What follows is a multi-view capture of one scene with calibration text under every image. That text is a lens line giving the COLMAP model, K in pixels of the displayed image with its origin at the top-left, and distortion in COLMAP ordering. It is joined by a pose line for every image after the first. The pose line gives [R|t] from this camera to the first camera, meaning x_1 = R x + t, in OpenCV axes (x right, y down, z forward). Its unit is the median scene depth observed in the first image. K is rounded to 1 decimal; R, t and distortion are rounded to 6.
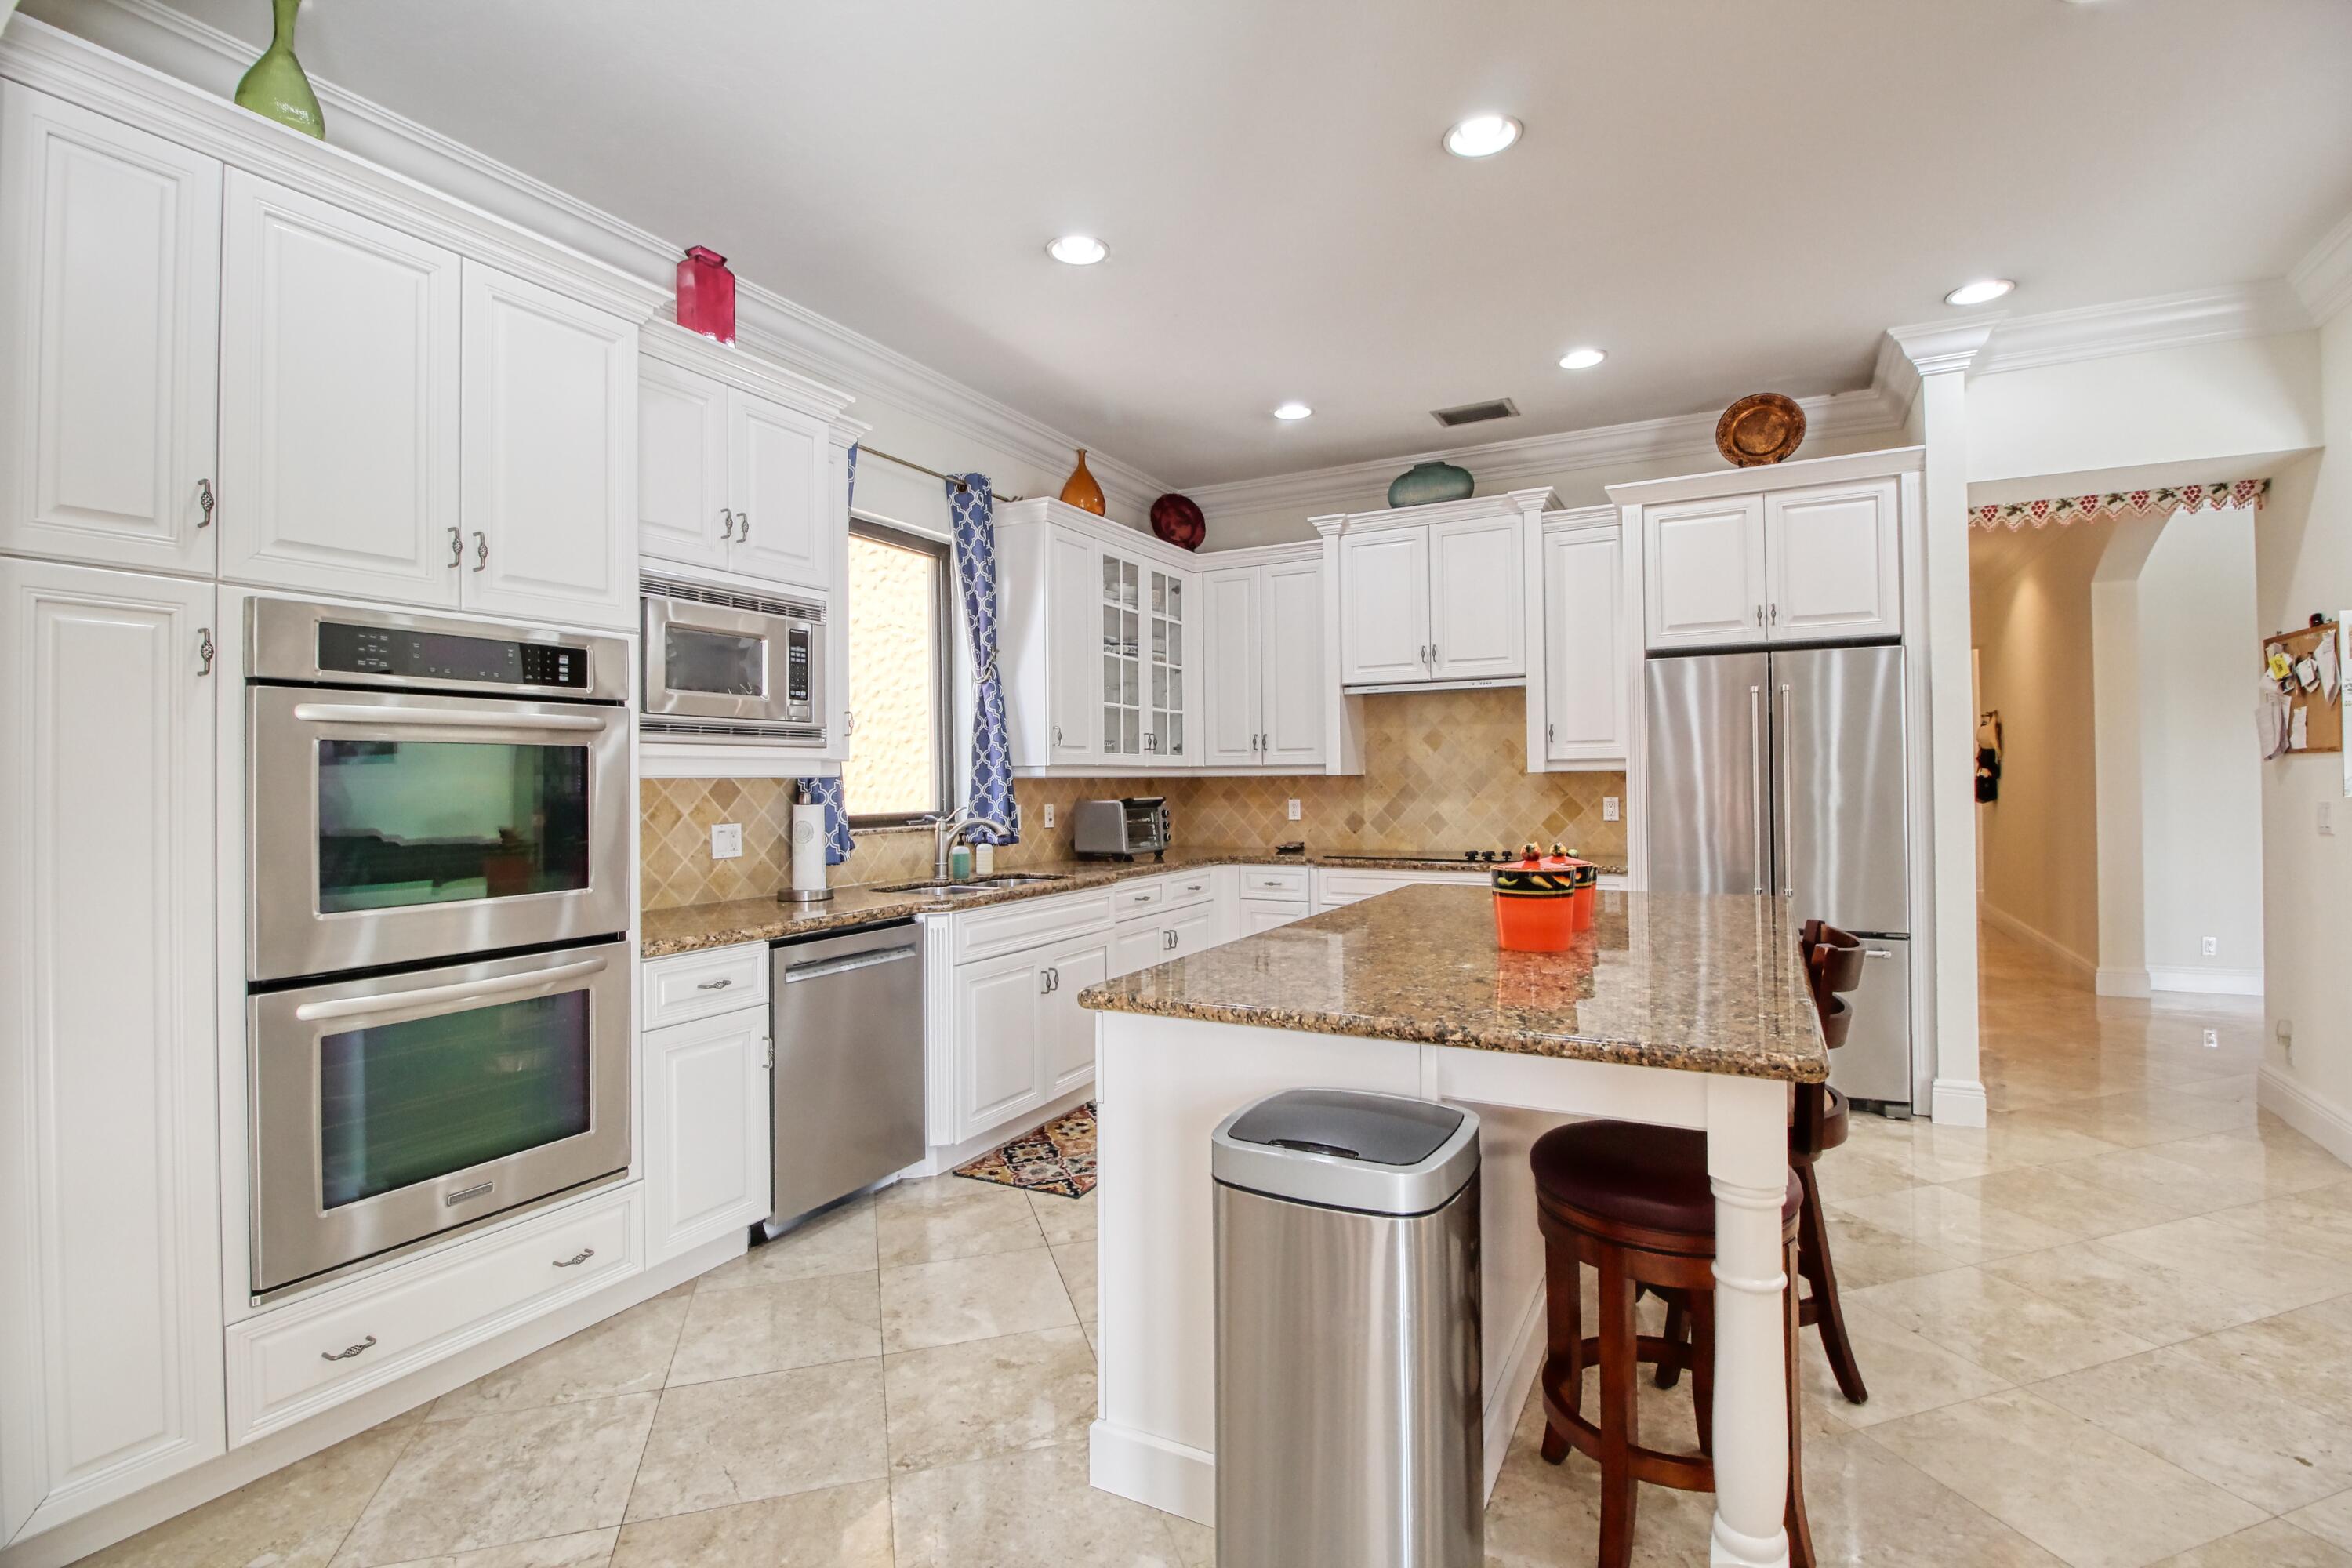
lens RADIAL K [[1089.1, 0, 1189.2], [0, 1089.1, 773.9], [0, 0, 1]] dist [-0.008310, -0.008144]
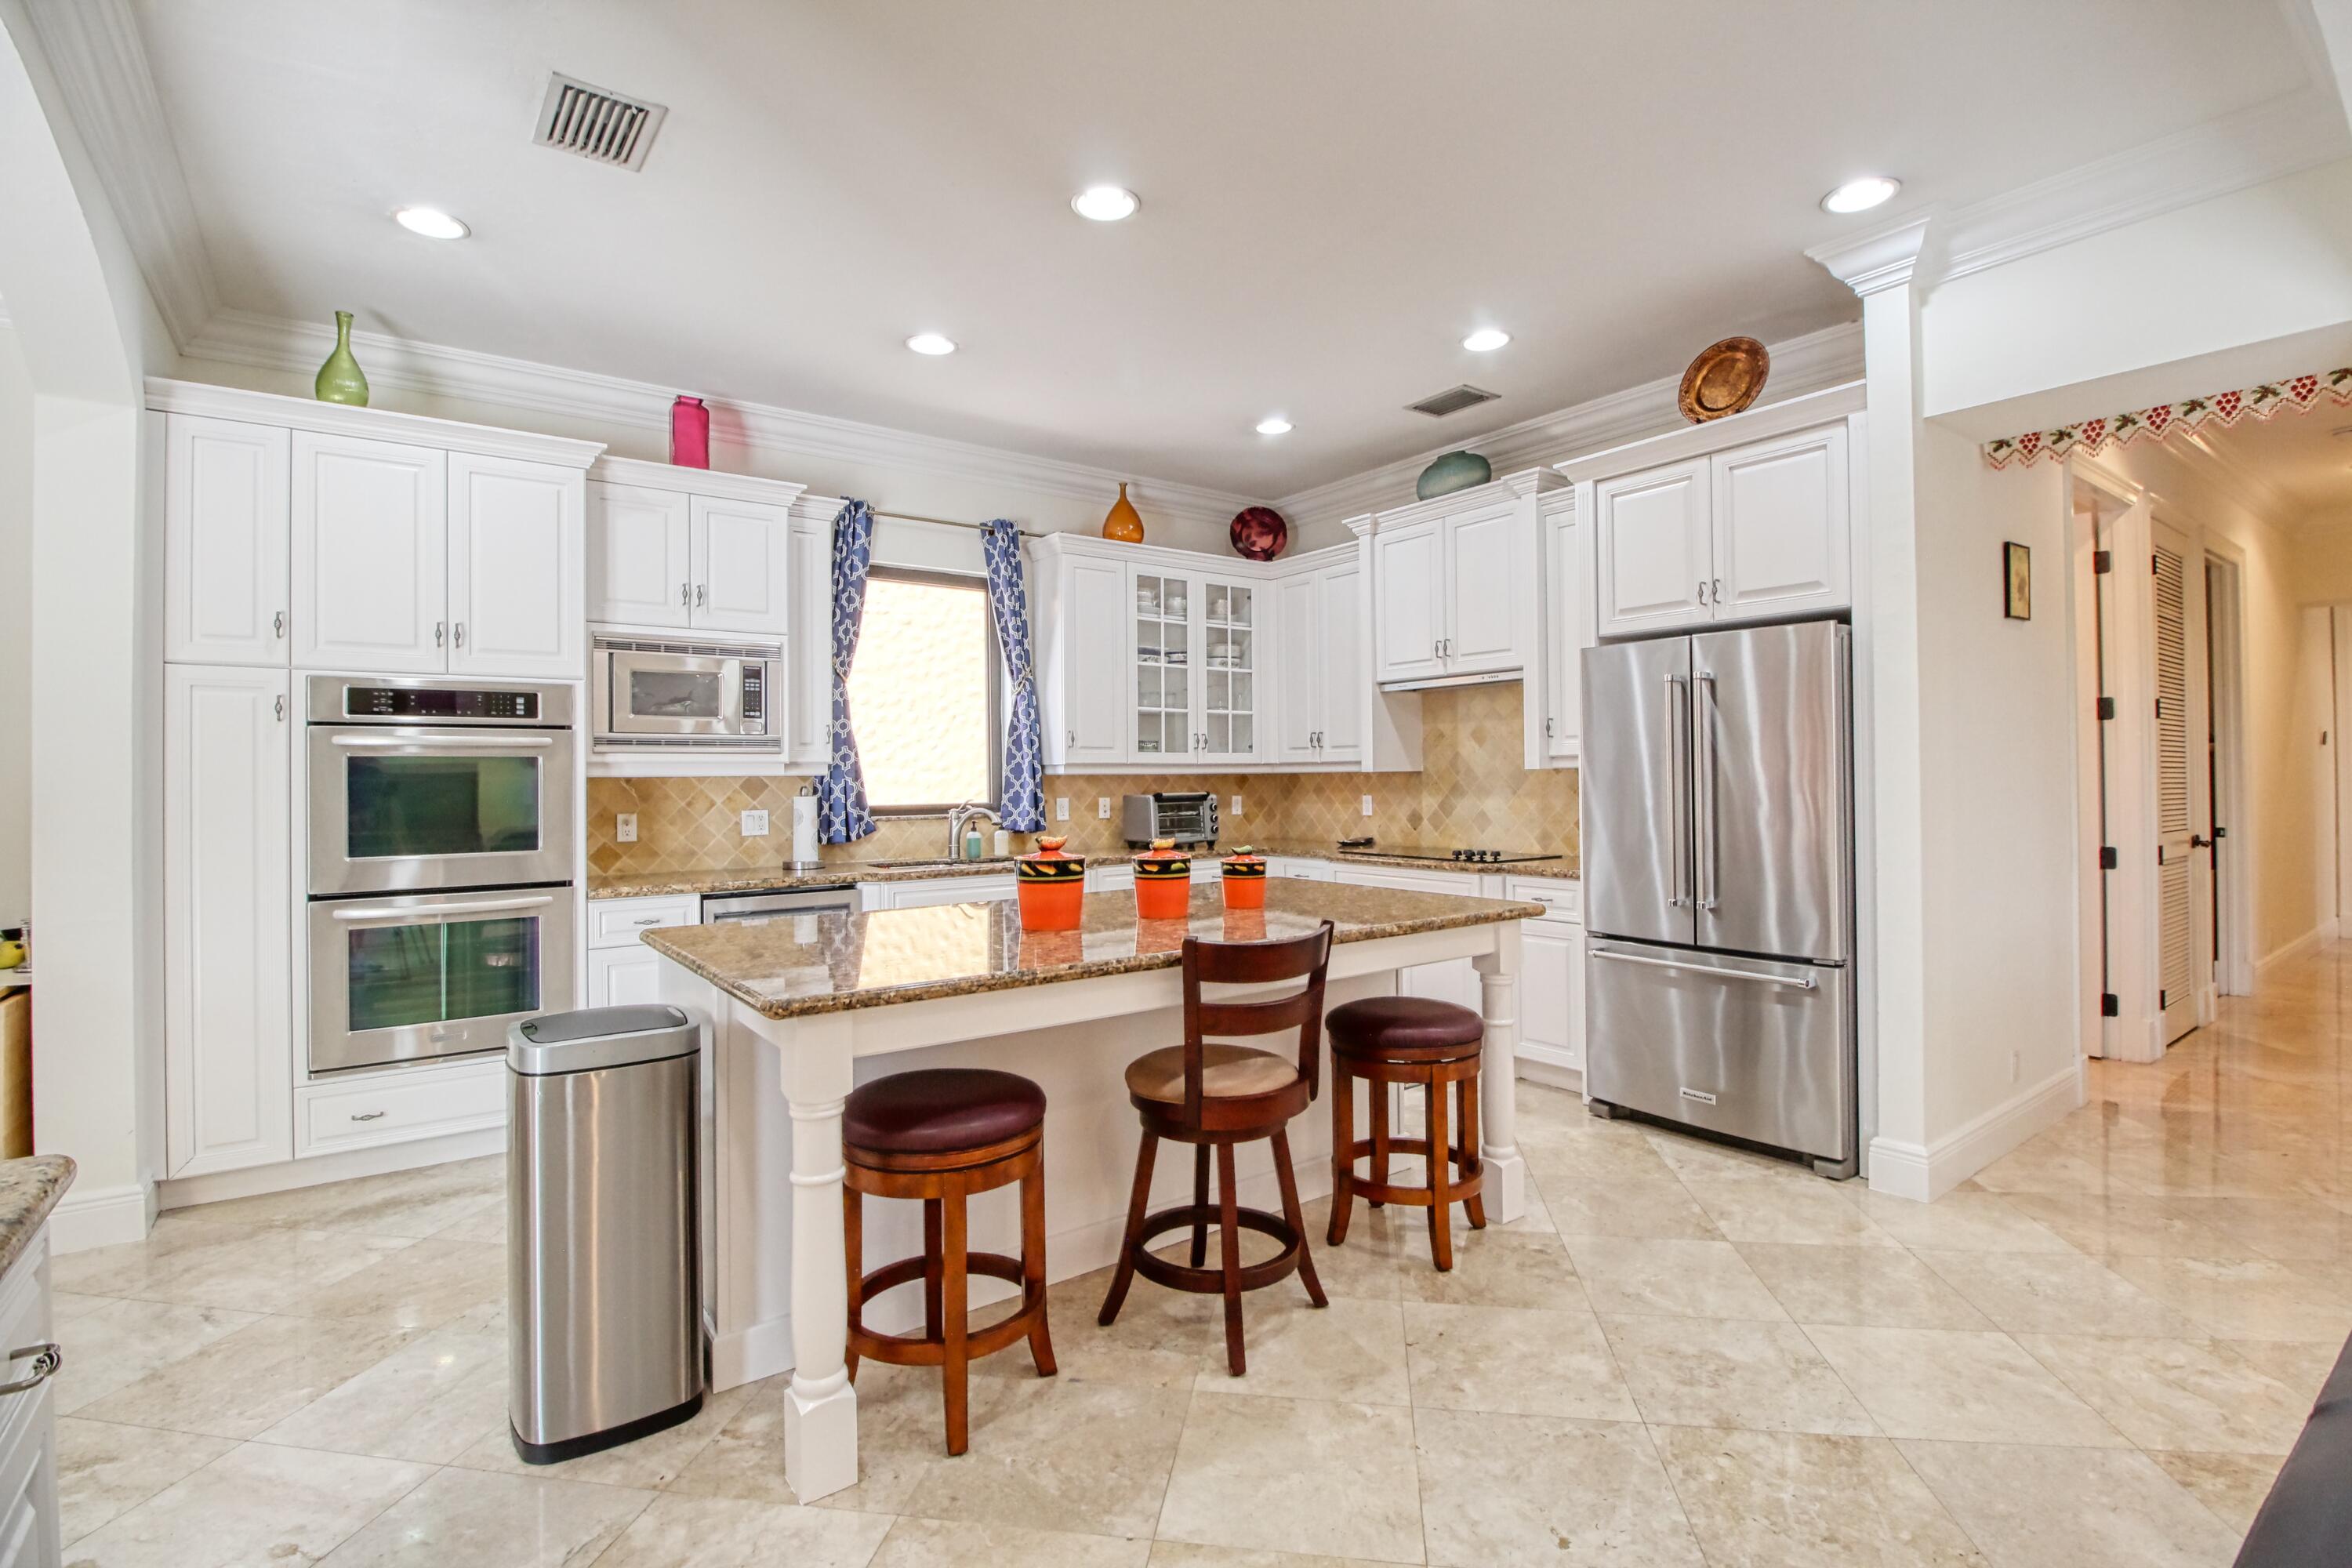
lens RADIAL K [[1089.1, 0, 1192.0], [0, 1089.1, 775.3], [0, 0, 1]] dist [-0.008310, -0.008144]
pose [[0.901230, 0.001371, -0.433338, 0.538081], [0.002408, 0.999964, 0.008172, -0.005574], [0.433334, -0.008408, 0.901194, 0.017172]]
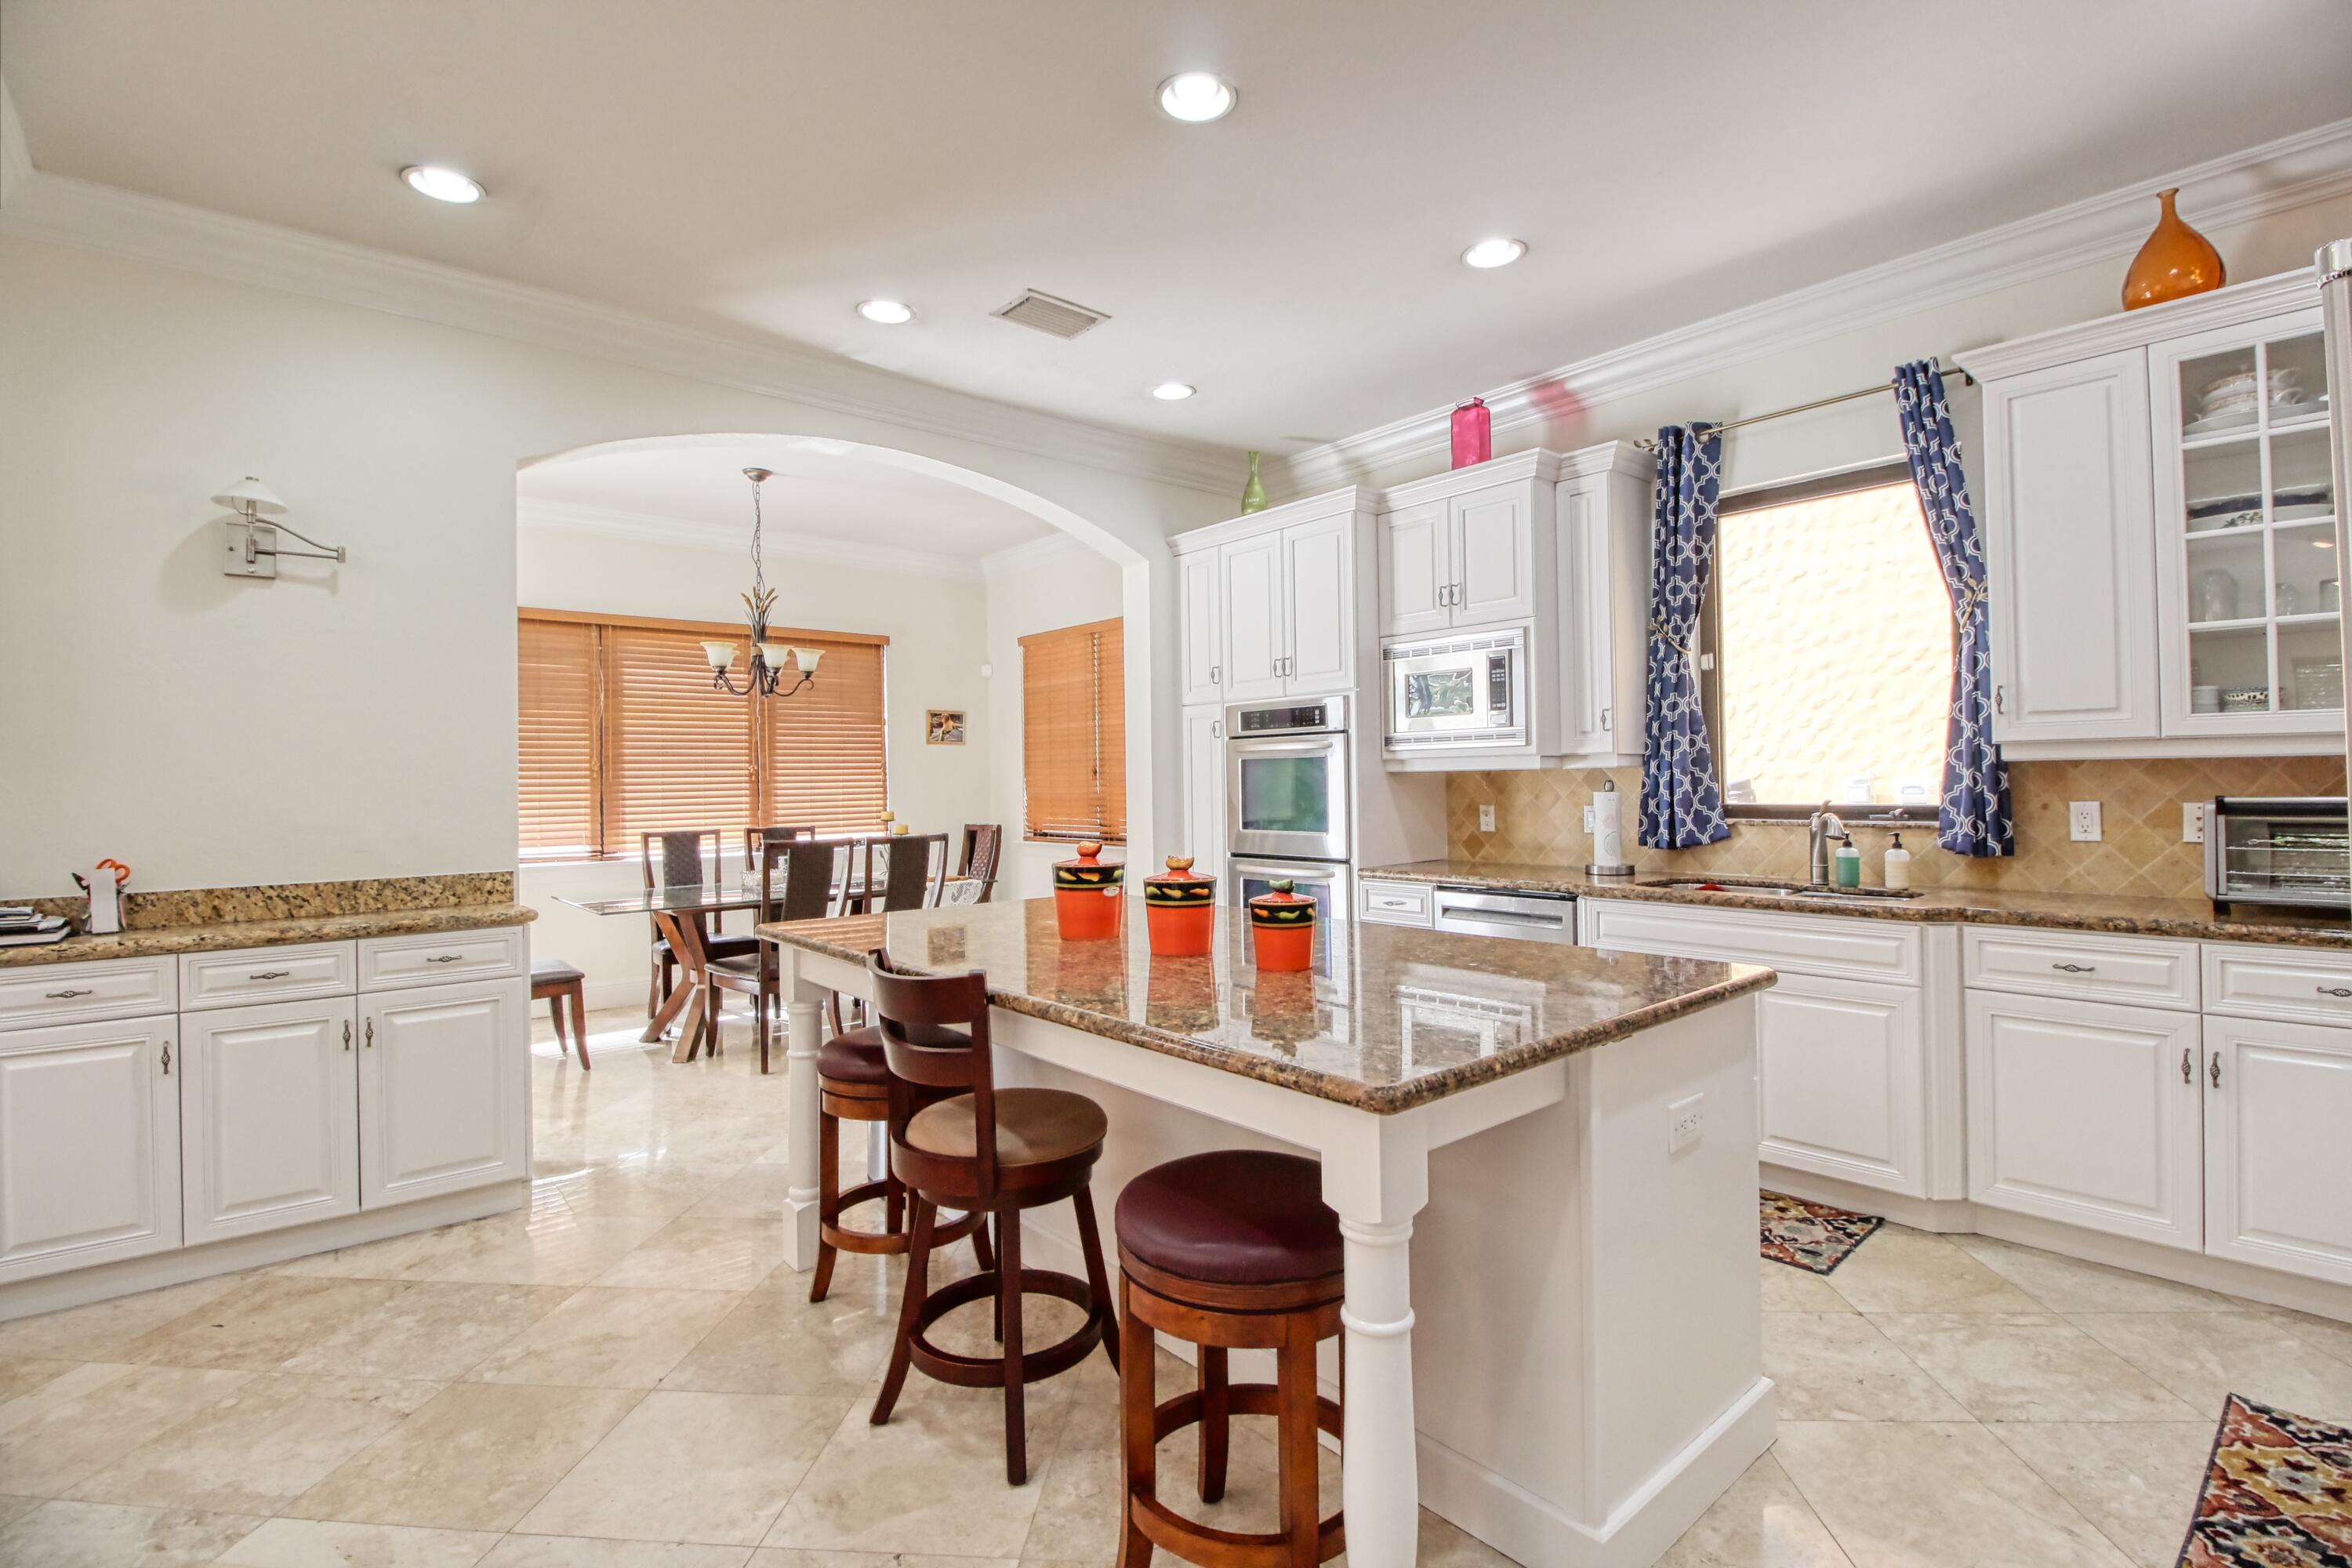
lens RADIAL K [[1089.1, 0, 1182.8], [0, 1089.1, 773.8], [0, 0, 1]] dist [-0.008310, -0.008144]
pose [[-0.370496, 0.010177, -0.928778, 0.742000], [0.024662, 0.999695, 0.001116, -0.002237], [0.928507, -0.022492, -0.370634, 0.849580]]
